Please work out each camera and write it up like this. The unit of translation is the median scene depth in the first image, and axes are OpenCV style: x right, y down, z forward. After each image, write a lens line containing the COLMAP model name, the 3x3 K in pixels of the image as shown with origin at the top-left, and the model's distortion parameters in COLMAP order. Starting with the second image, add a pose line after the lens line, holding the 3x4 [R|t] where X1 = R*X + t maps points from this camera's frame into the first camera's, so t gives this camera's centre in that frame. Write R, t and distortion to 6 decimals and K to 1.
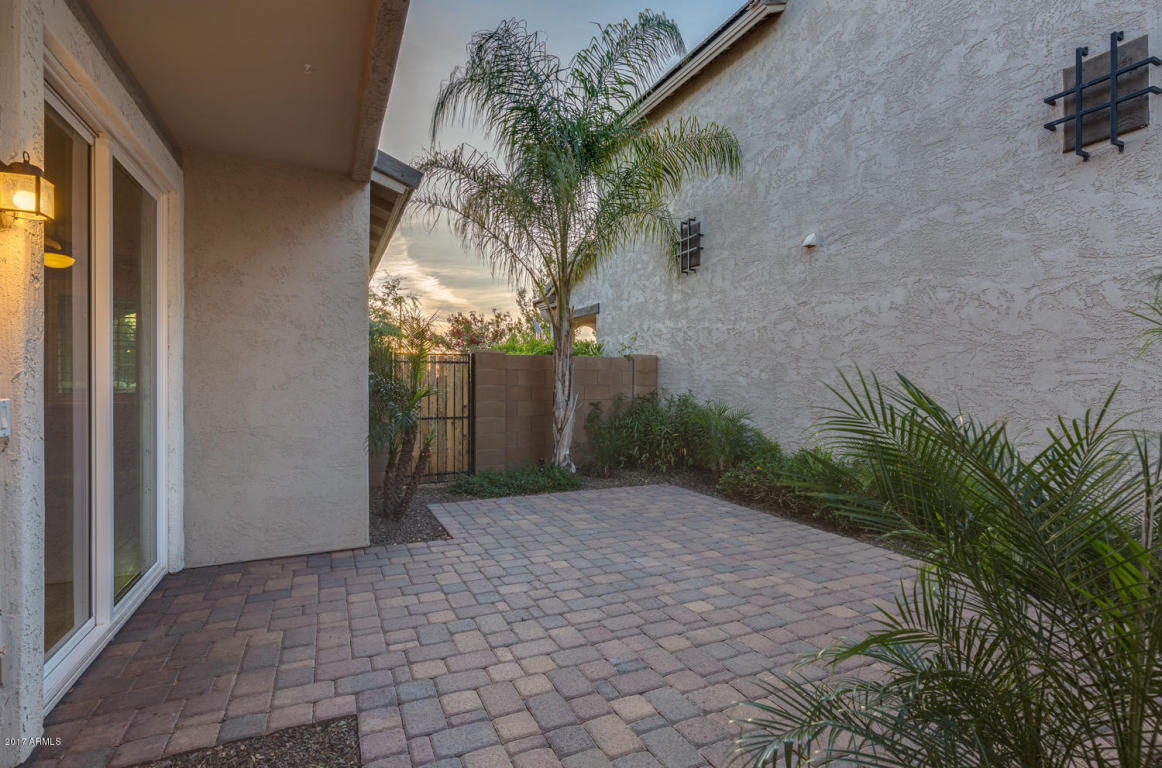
lens RADIAL K [[554.6, 0, 579.7], [0, 554.6, 384.4], [0, 0, 1]] dist [-0.002560, -0.000325]
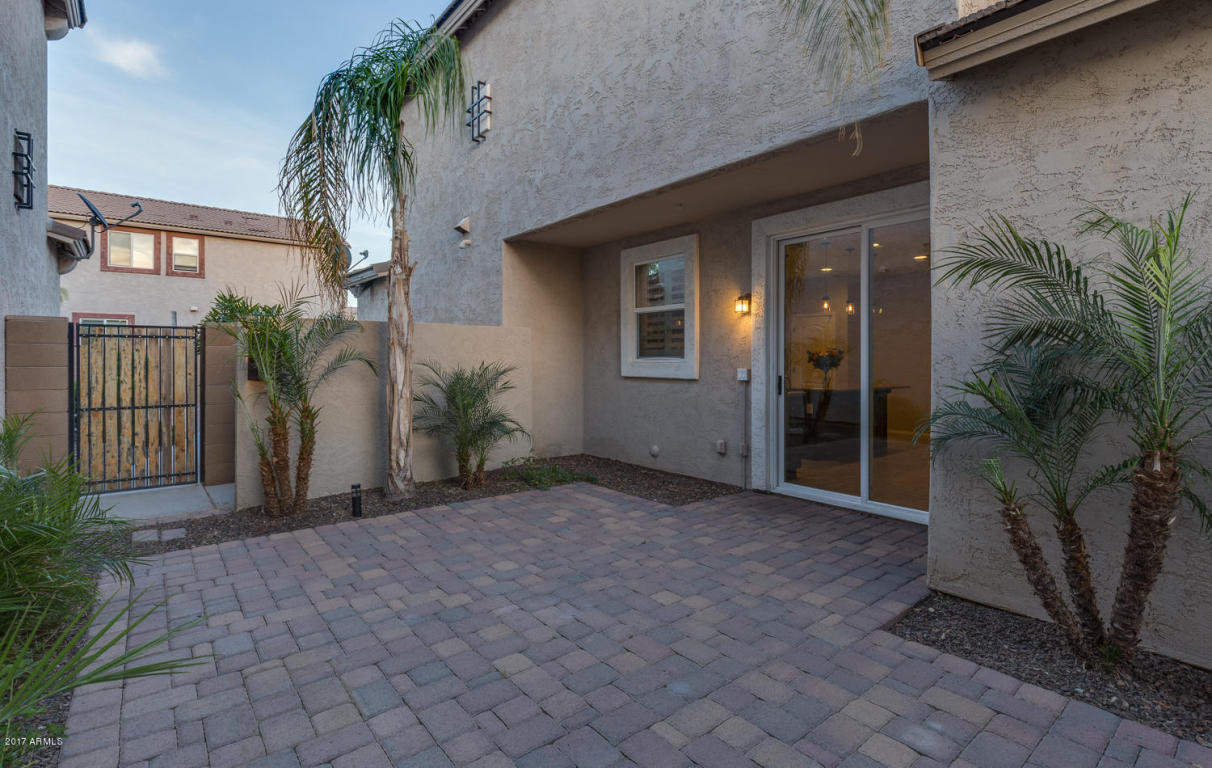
lens RADIAL K [[576.8, 0, 608.0], [0, 576.8, 361.2], [0, 0, 1]] dist [0.000437, 0.000622]
pose [[-0.971944, -0.005434, -0.235148, 0.227858], [-0.006523, 0.999971, 0.003857, -0.011629], [0.235121, 0.005283, -0.971952, 1.704811]]
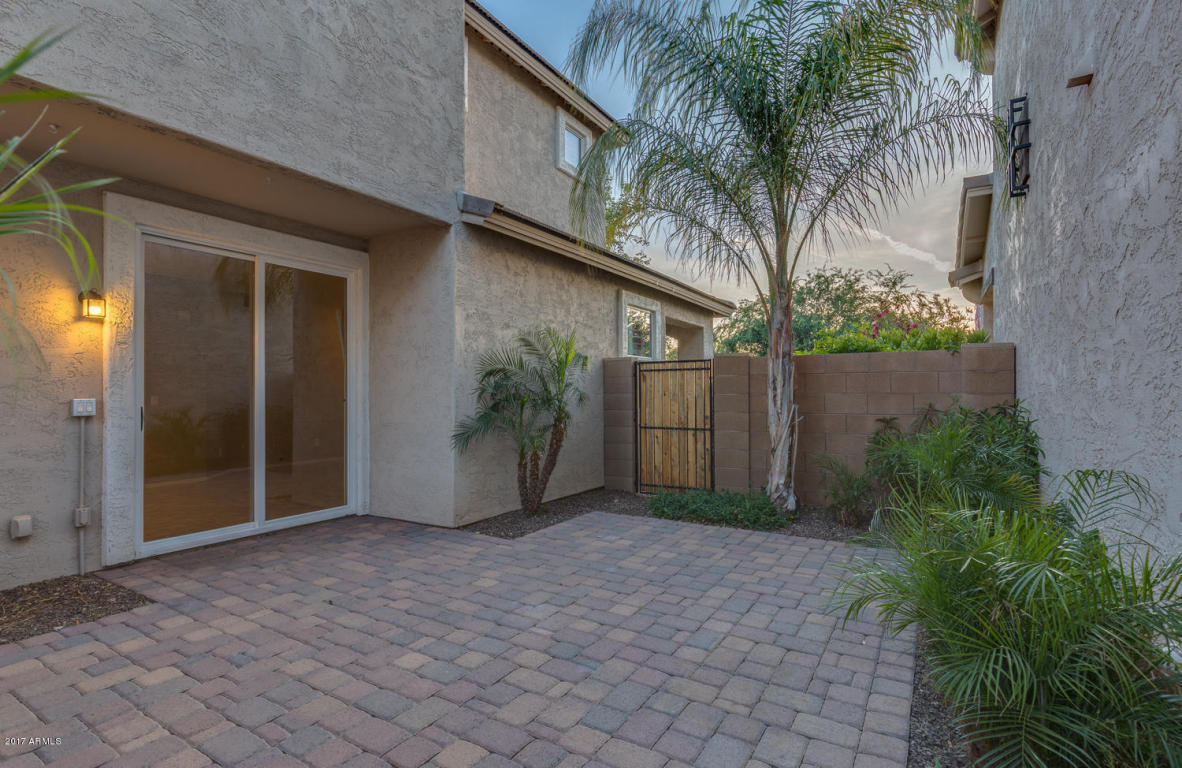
lens RADIAL K [[568.0, 0, 589.9], [0, 568.0, 387.9], [0, 0, 1]] dist [-0.000159, 0.001123]
pose [[0.544418, -0.014191, -0.838694, 0.839365], [0.002681, 0.999881, -0.015179, 0.009121], [0.838810, 0.006015, 0.544392, 0.597719]]
